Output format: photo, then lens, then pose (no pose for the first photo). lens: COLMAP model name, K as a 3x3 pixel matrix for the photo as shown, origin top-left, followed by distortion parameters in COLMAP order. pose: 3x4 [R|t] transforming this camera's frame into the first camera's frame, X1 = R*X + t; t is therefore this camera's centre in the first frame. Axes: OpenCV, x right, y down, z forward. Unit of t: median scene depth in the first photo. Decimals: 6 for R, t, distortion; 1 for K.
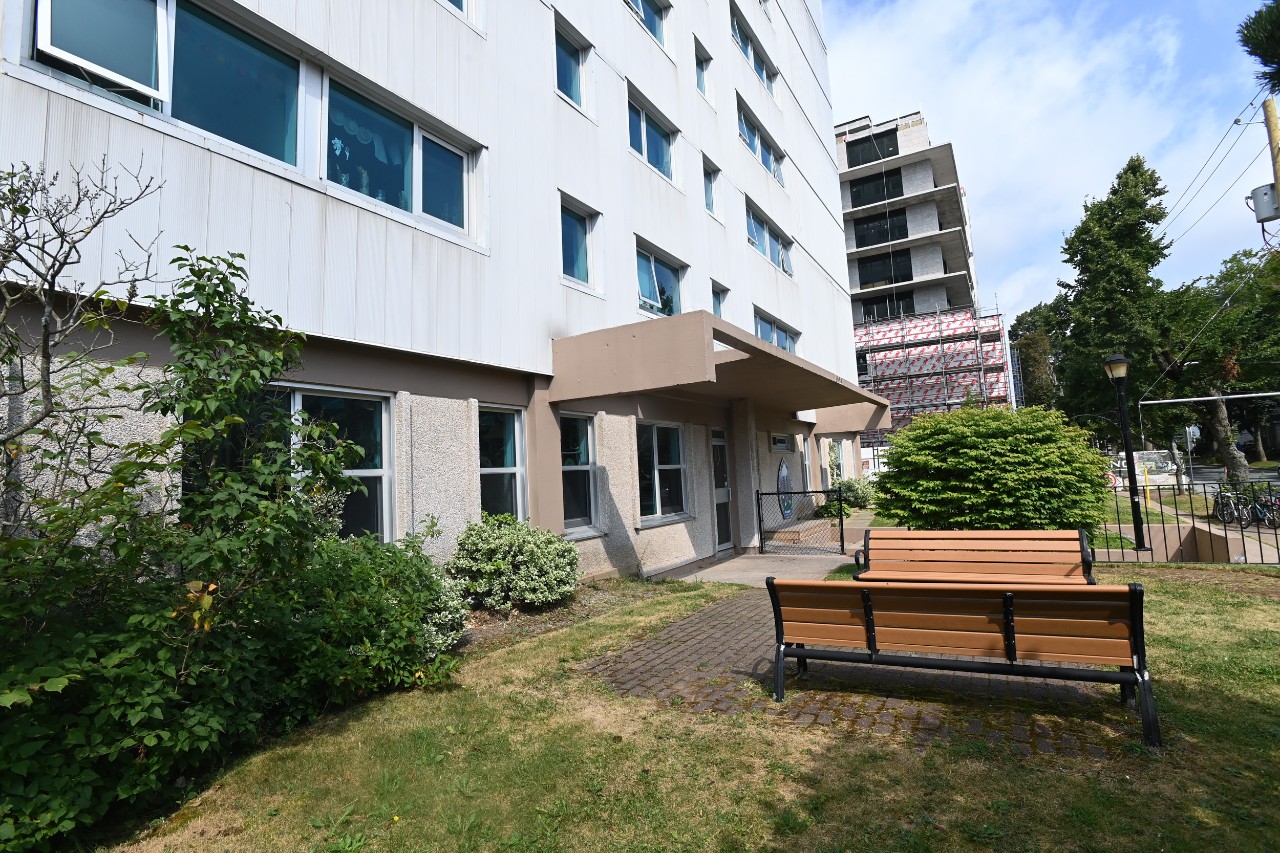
lens RADIAL K [[611.8, 0, 632.1], [0, 611.8, 419.1], [0, 0, 1]] dist [-0.063999, 0.020903]
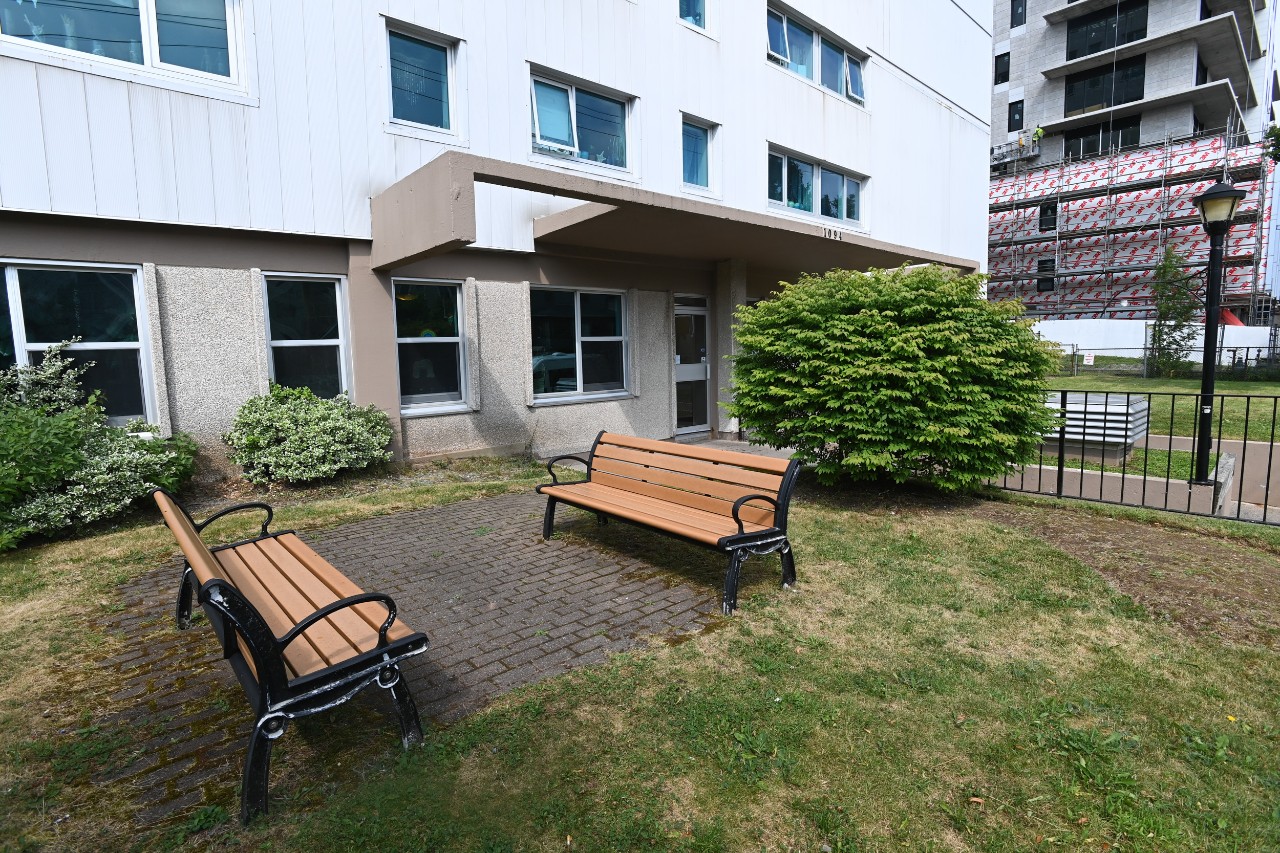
lens RADIAL K [[611.8, 0, 632.1], [0, 611.8, 419.1], [0, 0, 1]] dist [-0.063999, 0.020903]
pose [[0.954522, 0.060736, -0.291888, 0.441733], [0.004447, 0.976020, 0.217635, -0.002306], [0.298107, -0.209035, 0.931363, 0.188879]]
